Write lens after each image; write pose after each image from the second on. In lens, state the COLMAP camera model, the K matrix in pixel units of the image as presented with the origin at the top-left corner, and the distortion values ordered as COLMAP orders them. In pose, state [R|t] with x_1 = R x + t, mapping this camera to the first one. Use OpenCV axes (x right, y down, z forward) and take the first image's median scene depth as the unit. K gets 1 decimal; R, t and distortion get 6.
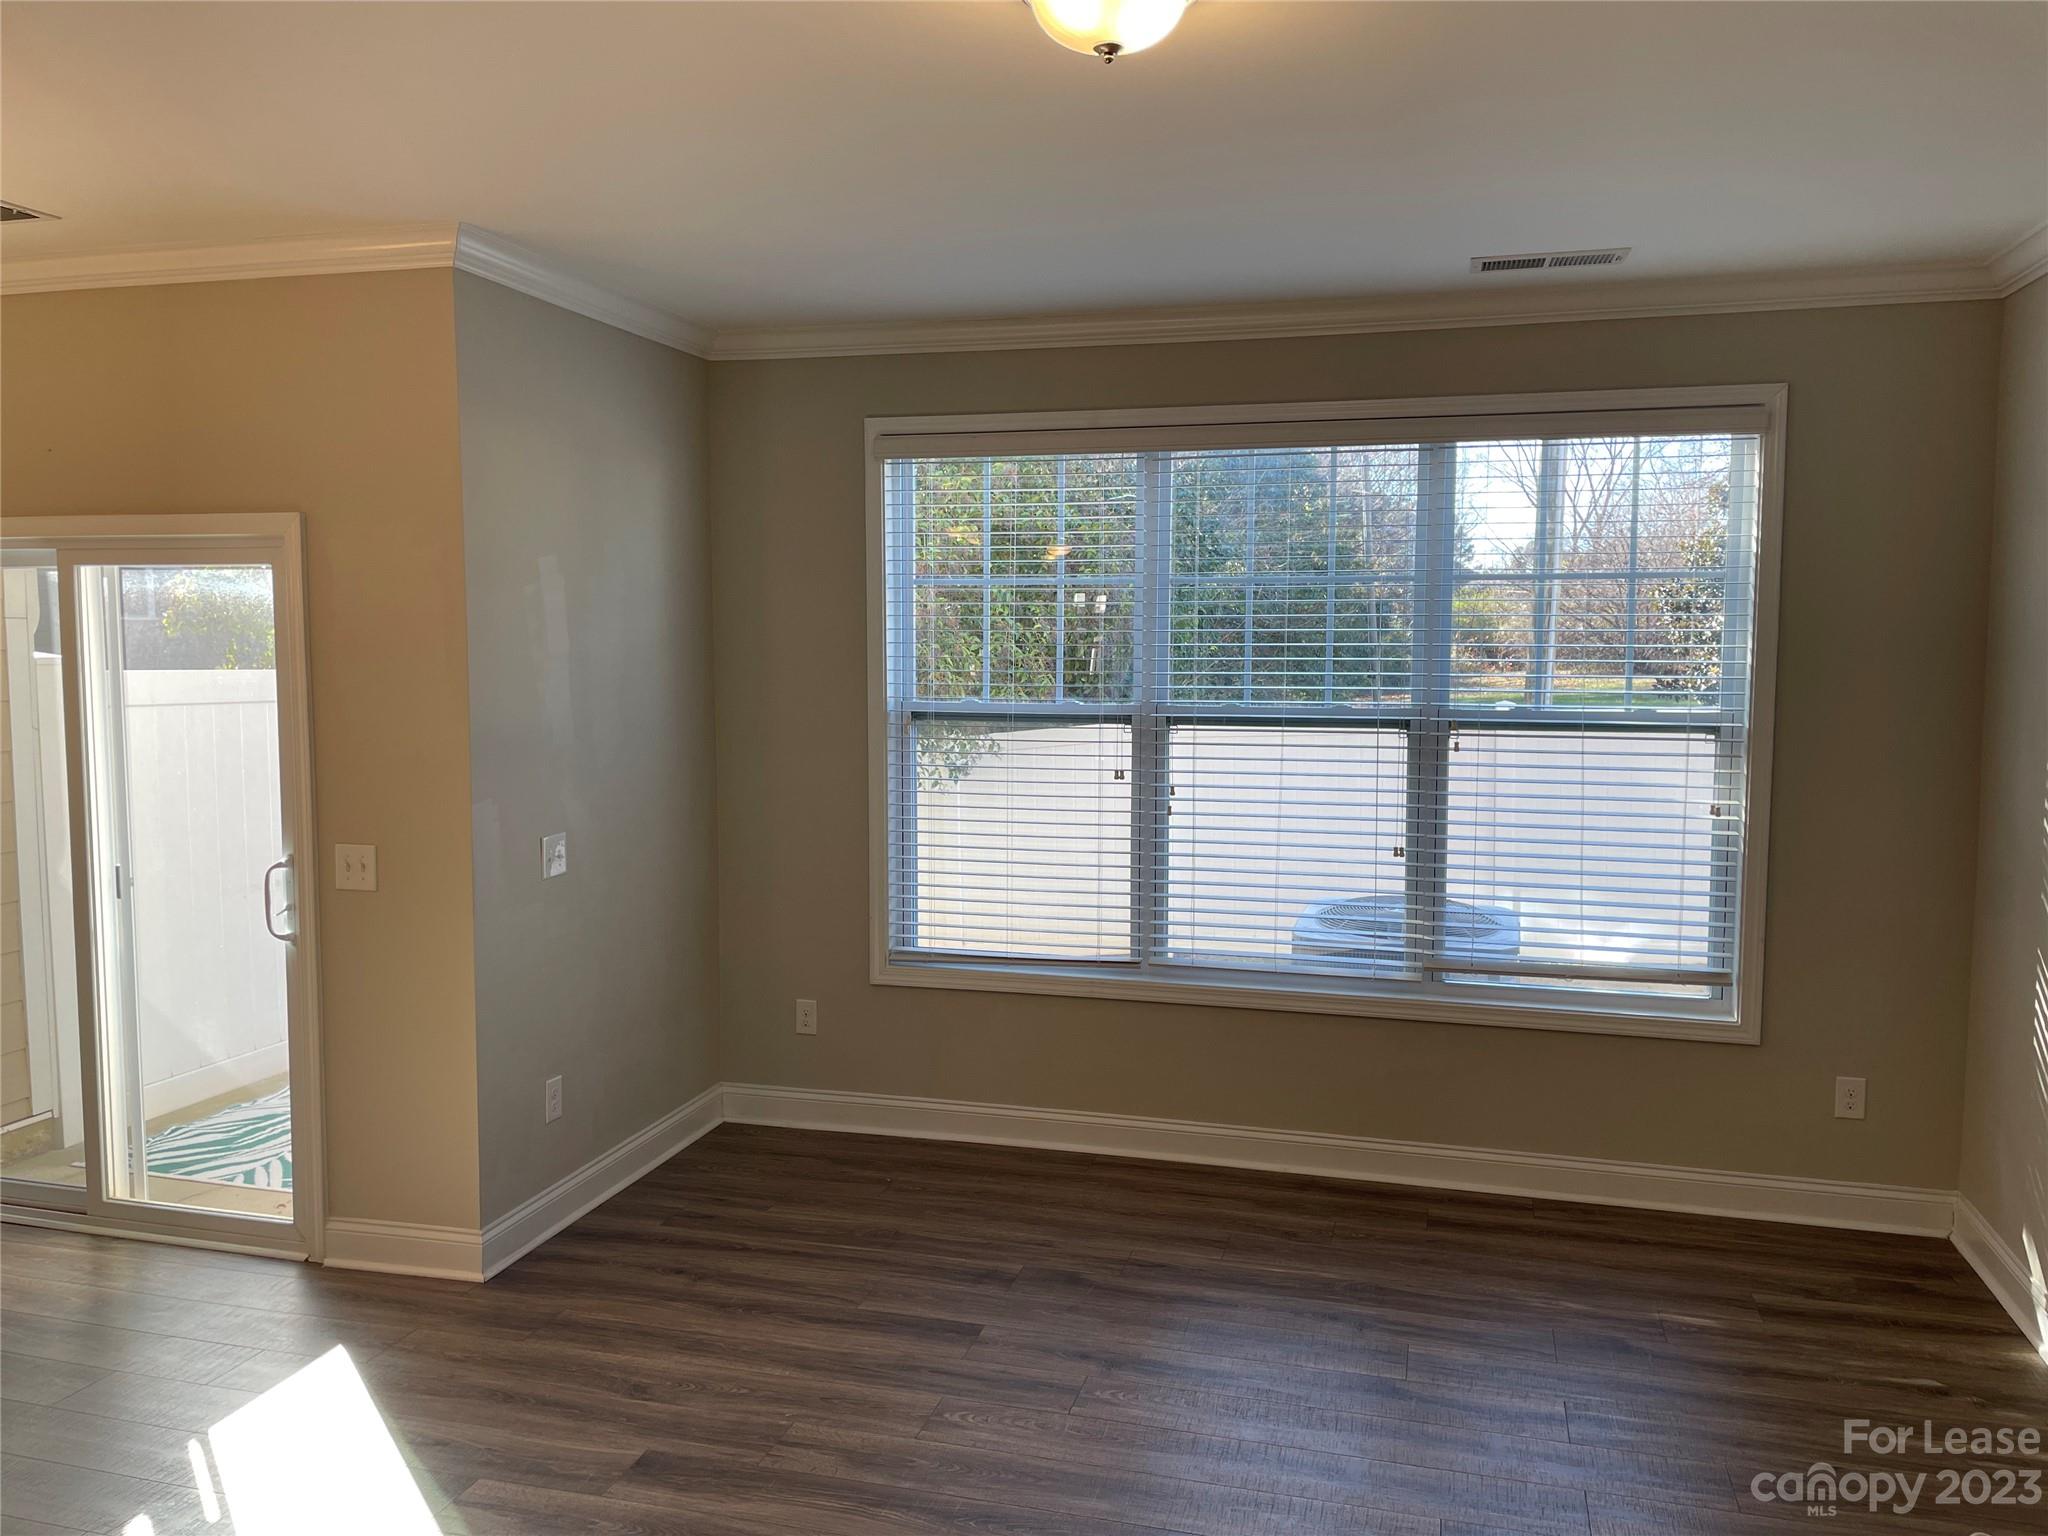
lens RADIAL K [[1543.6, 0, 1029.8], [0, 1543.6, 767.2], [0, 0, 1]] dist [0.035139, -0.024685]
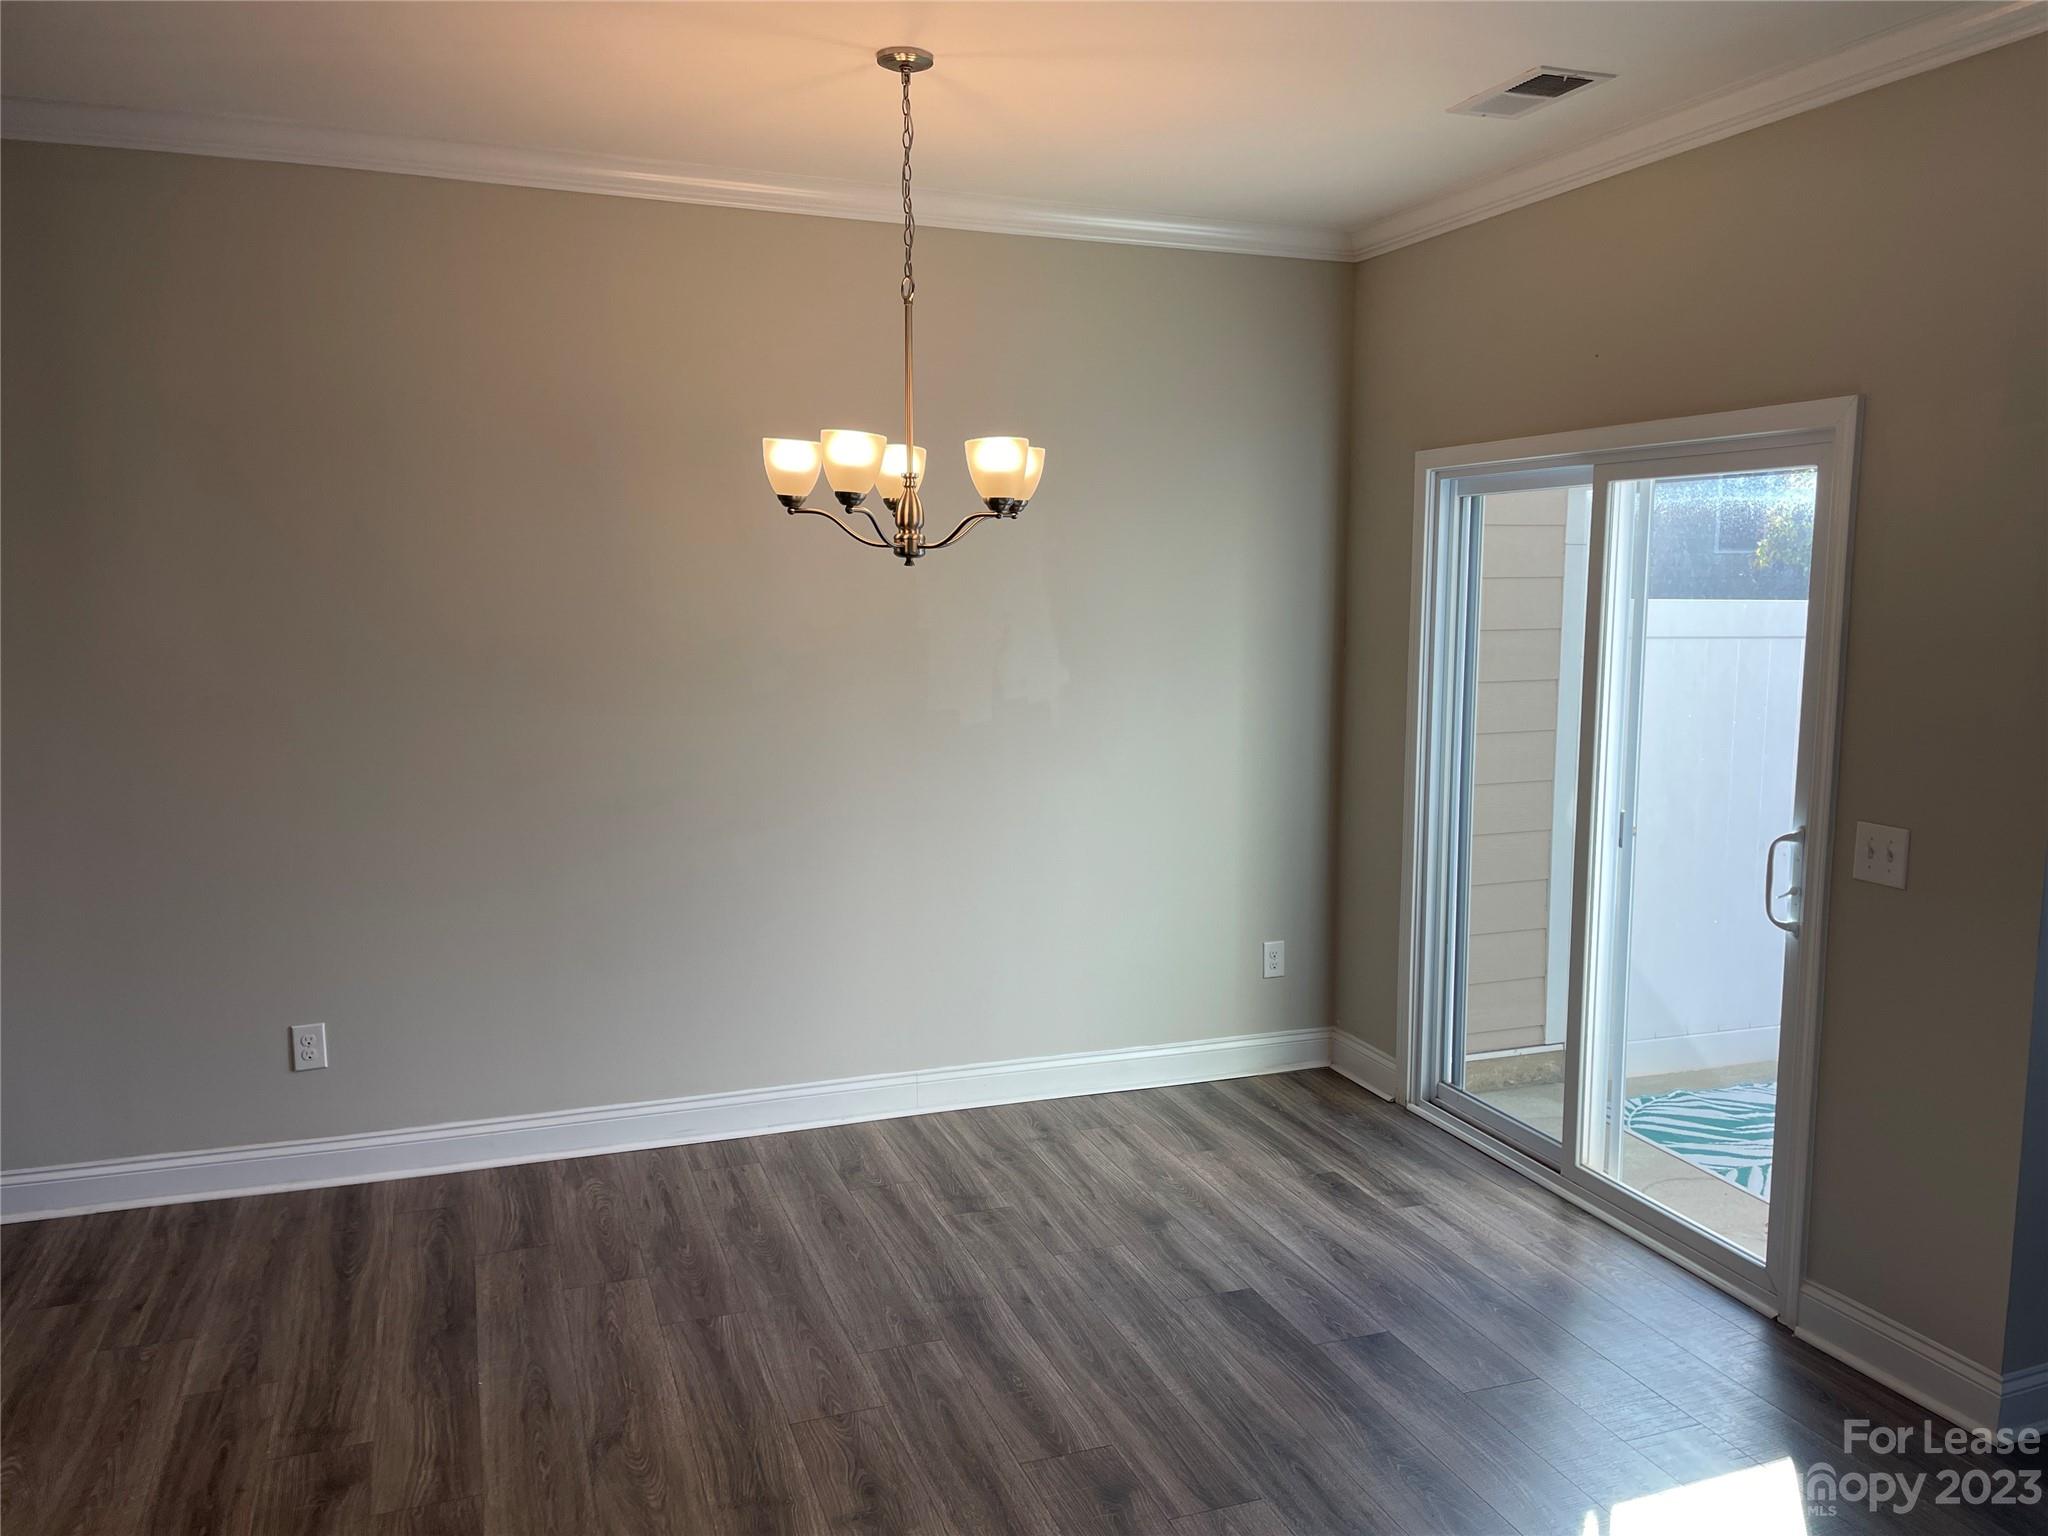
lens RADIAL K [[1543.6, 0, 1030.0], [0, 1543.6, 764.0], [0, 0, 1]] dist [0.035139, -0.024685]
pose [[0.574422, 0.098077, -0.812662, -0.051346], [-0.064736, 0.995130, 0.074341, -0.010248], [0.815995, 0.009905, 0.577974, 0.201630]]
